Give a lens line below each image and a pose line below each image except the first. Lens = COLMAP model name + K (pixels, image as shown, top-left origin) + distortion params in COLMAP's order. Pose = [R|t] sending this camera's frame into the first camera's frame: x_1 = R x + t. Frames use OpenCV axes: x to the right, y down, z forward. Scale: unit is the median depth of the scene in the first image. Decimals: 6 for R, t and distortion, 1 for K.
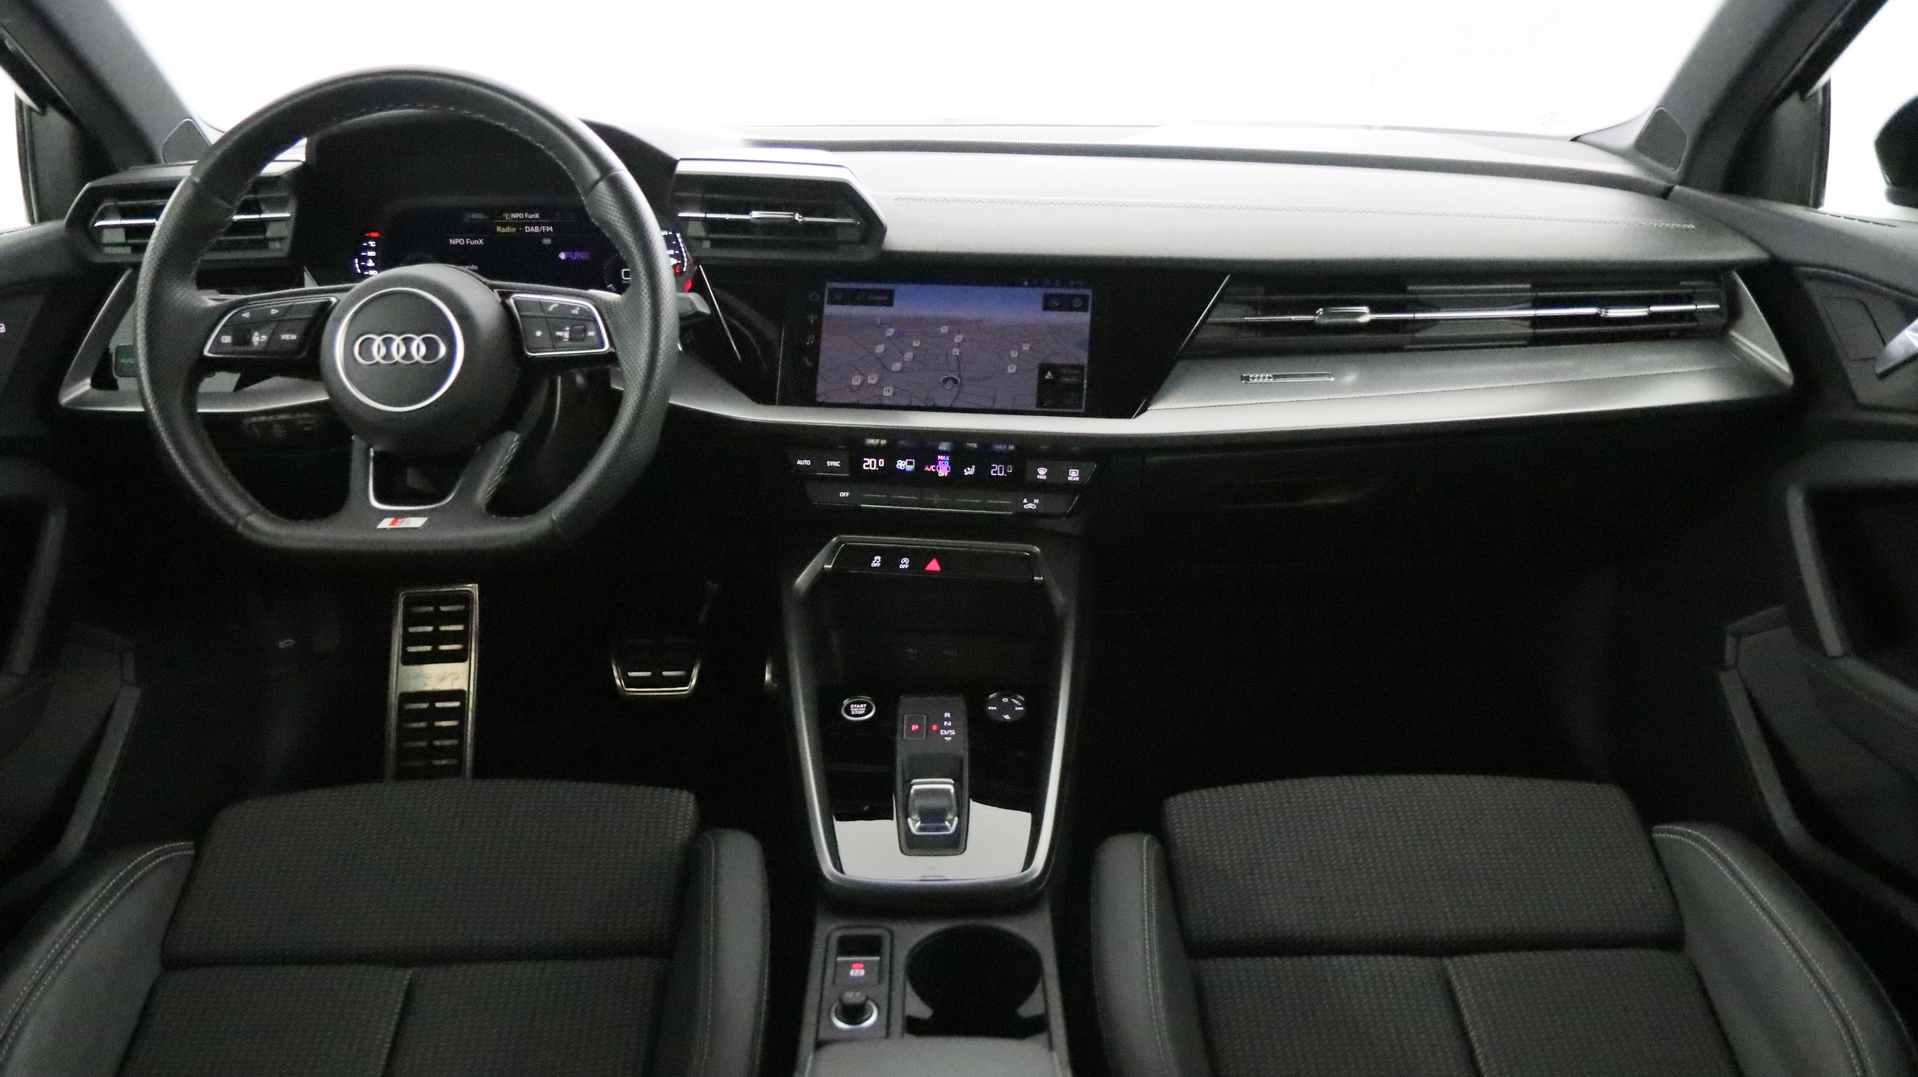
lens RADIAL K [[1446.0, 0, 939.6], [0, 1446.0, 541.3], [0, 0, 1]] dist [-0.011429, 0.010605]
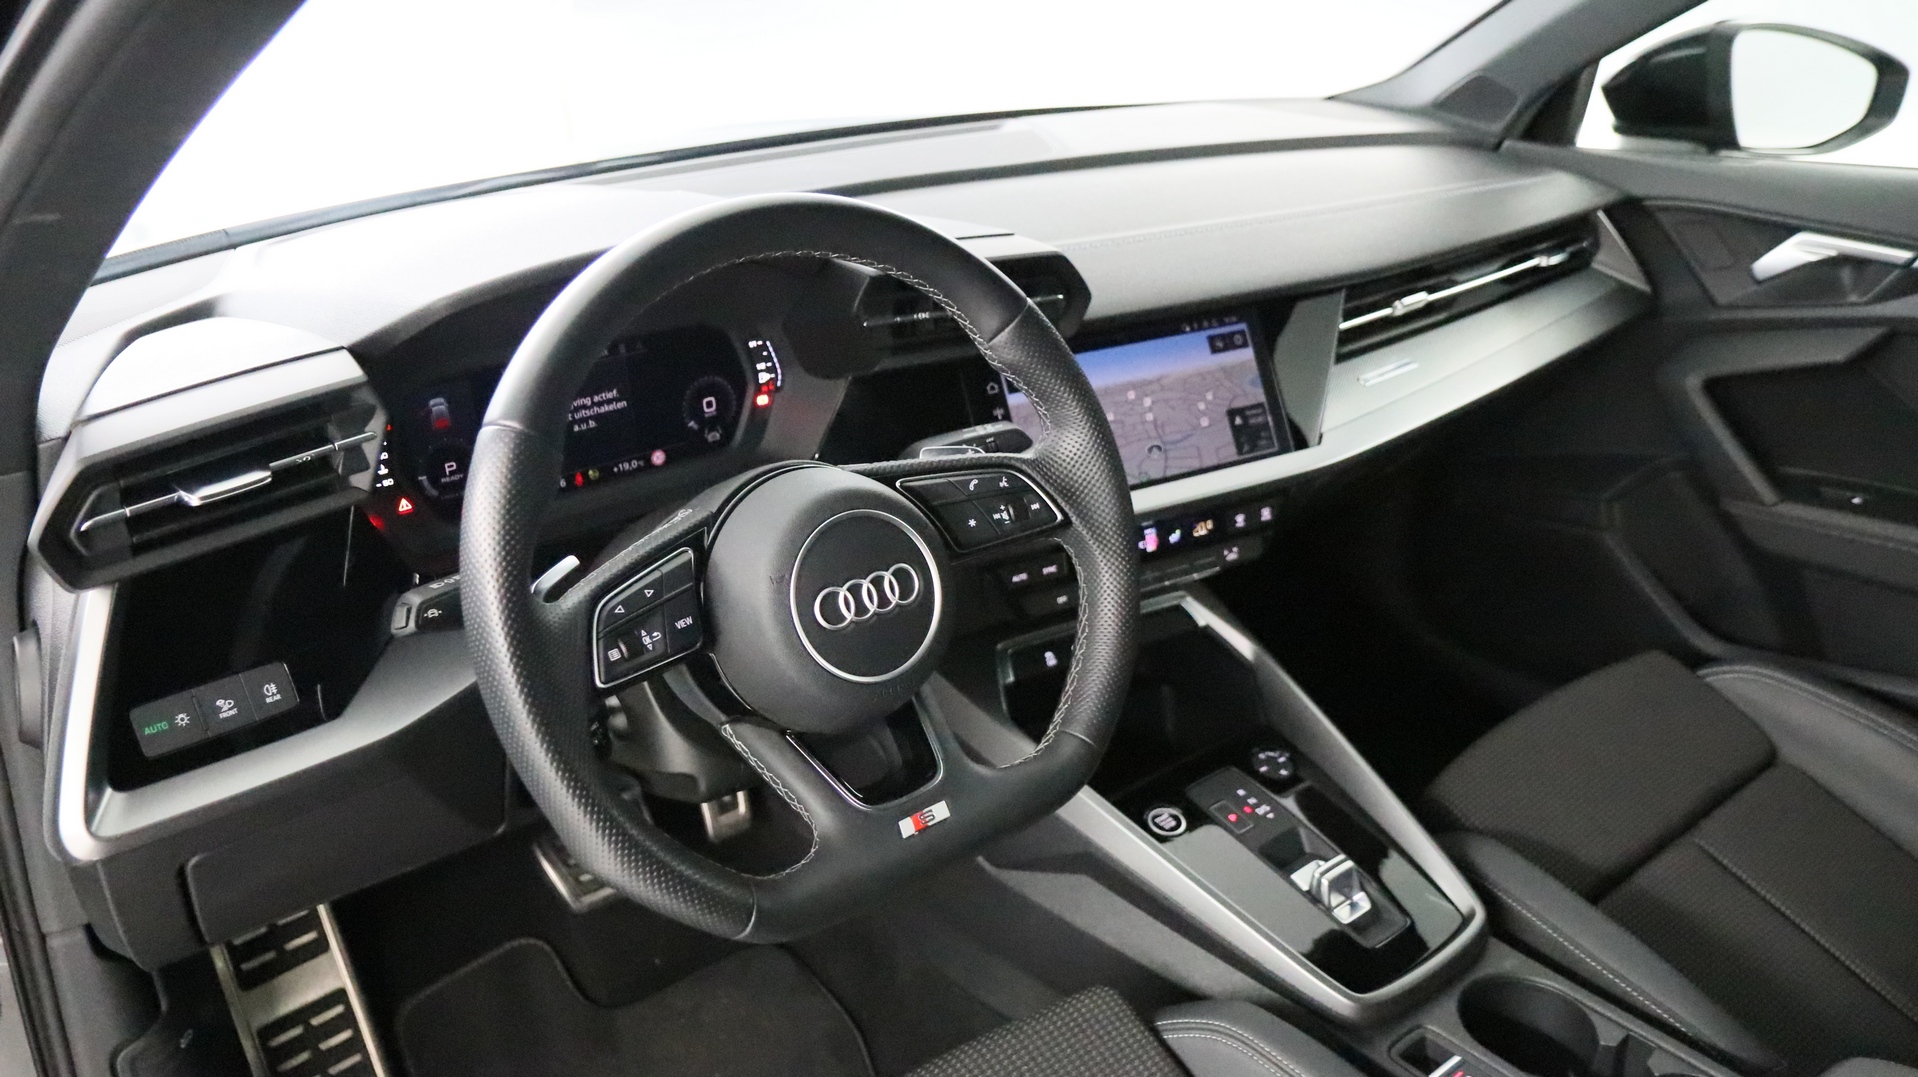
lens RADIAL K [[1446.0, 0, 940.4], [0, 1446.0, 552.7], [0, 0, 1]] dist [-0.011429, 0.010605]
pose [[0.794936, -0.268885, 0.543855, -0.618112], [0.228808, 0.963100, 0.141720, -0.208923], [-0.561893, 0.011780, 0.827126, 0.318006]]
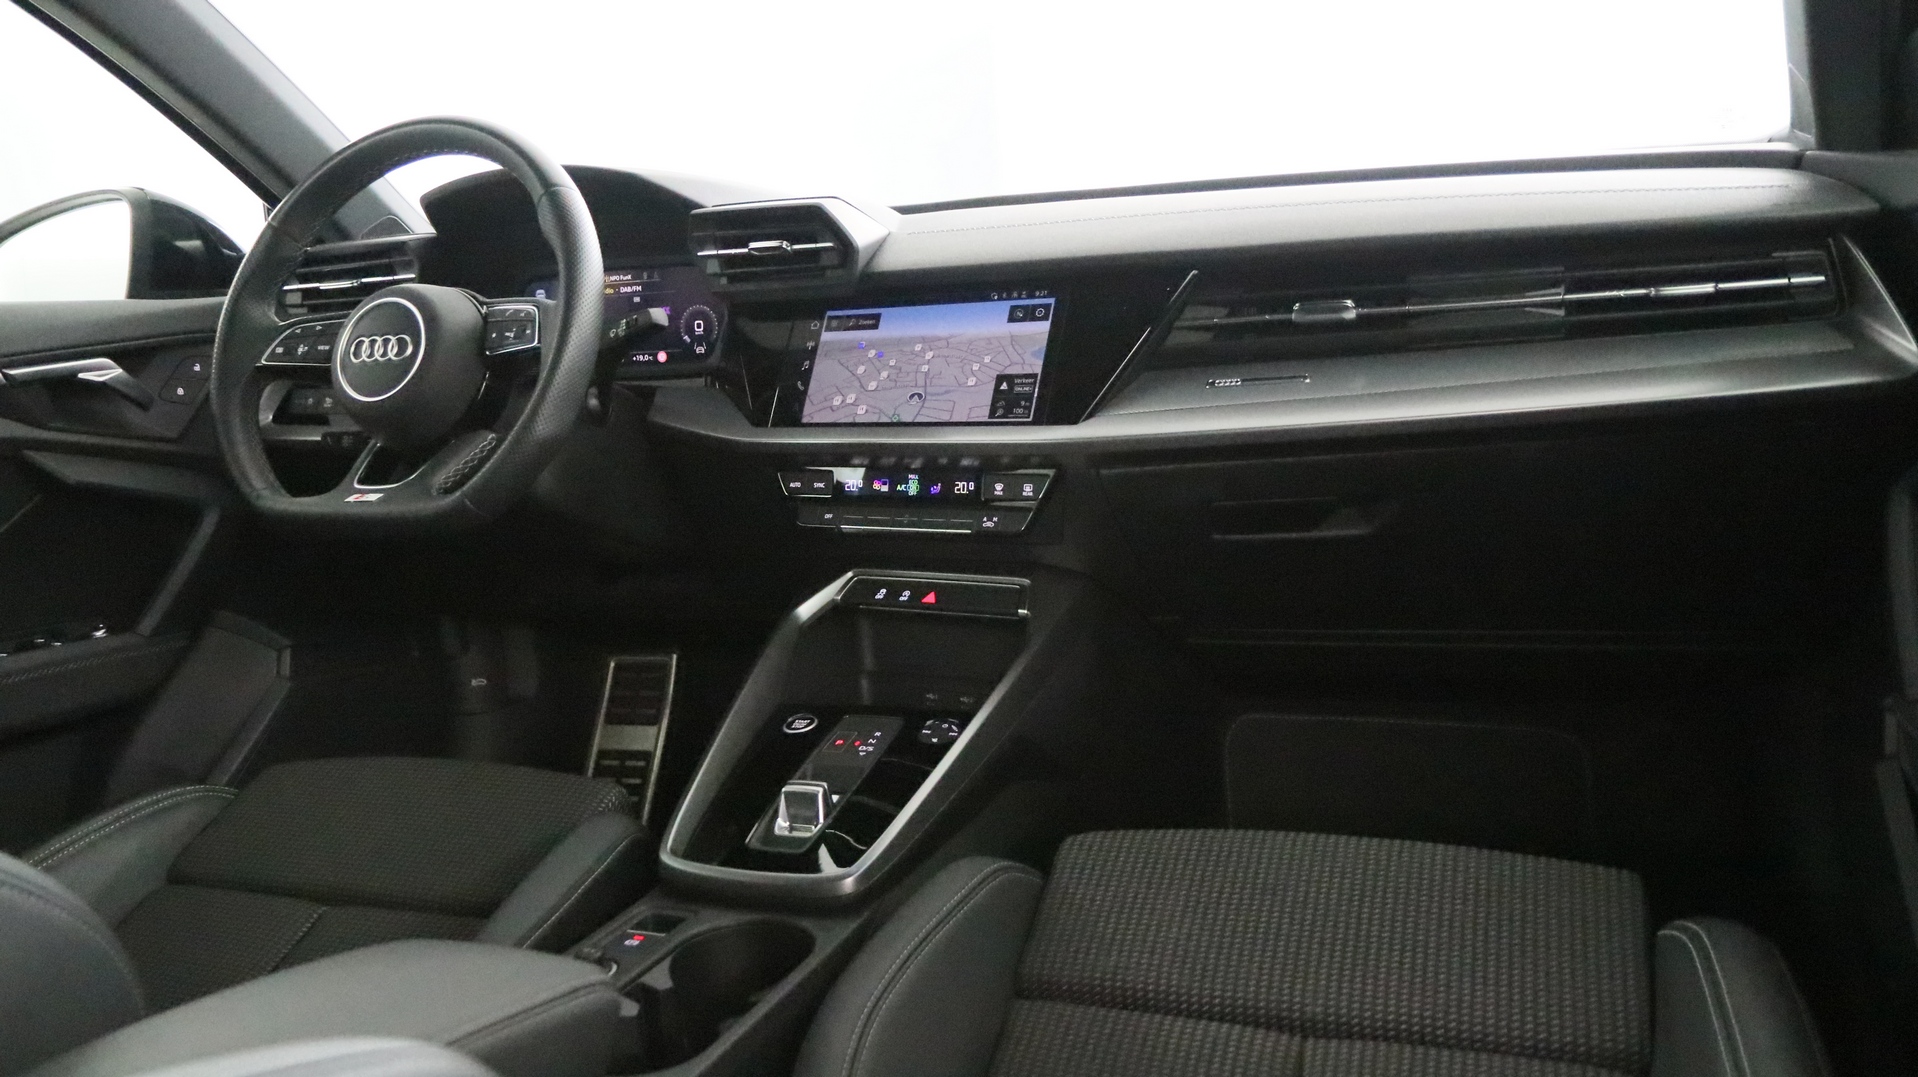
lens RADIAL K [[1446.0, 0, 940.7], [0, 1446.0, 542.5], [0, 0, 1]] dist [-0.011429, 0.010605]
pose [[0.921191, 0.011472, -0.388941, 0.406931], [-0.072182, 0.987254, -0.141842, 0.125554], [0.382356, 0.158739, 0.910278, 0.126246]]
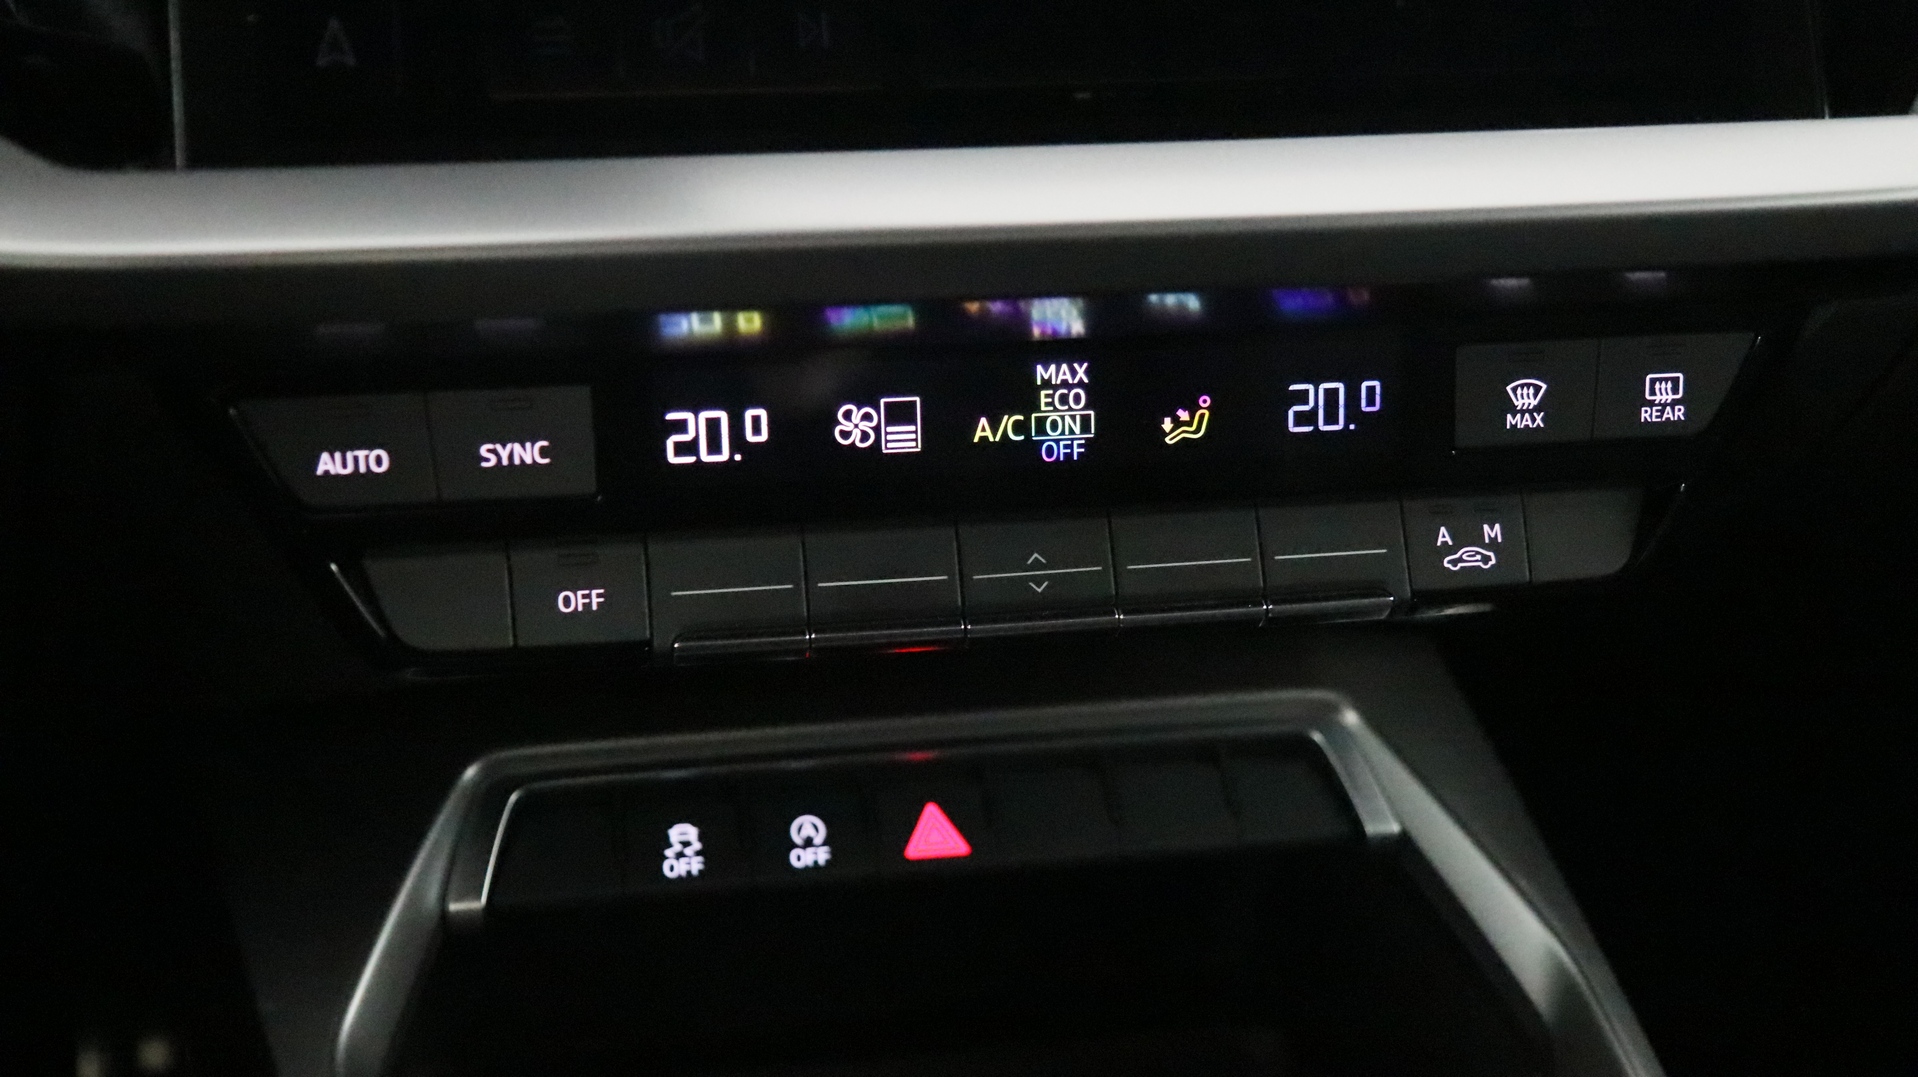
lens RADIAL K [[2191.0, 0, 941.1], [0, 2191.0, 541.9], [0, 0, 1]] dist [-0.002481, 0.000000]
pose [[0.944405, -0.116365, 0.307502, -0.114209], [0.100738, 0.992703, 0.066270, -0.057083], [-0.312970, -0.031608, 0.949237, 0.719693]]
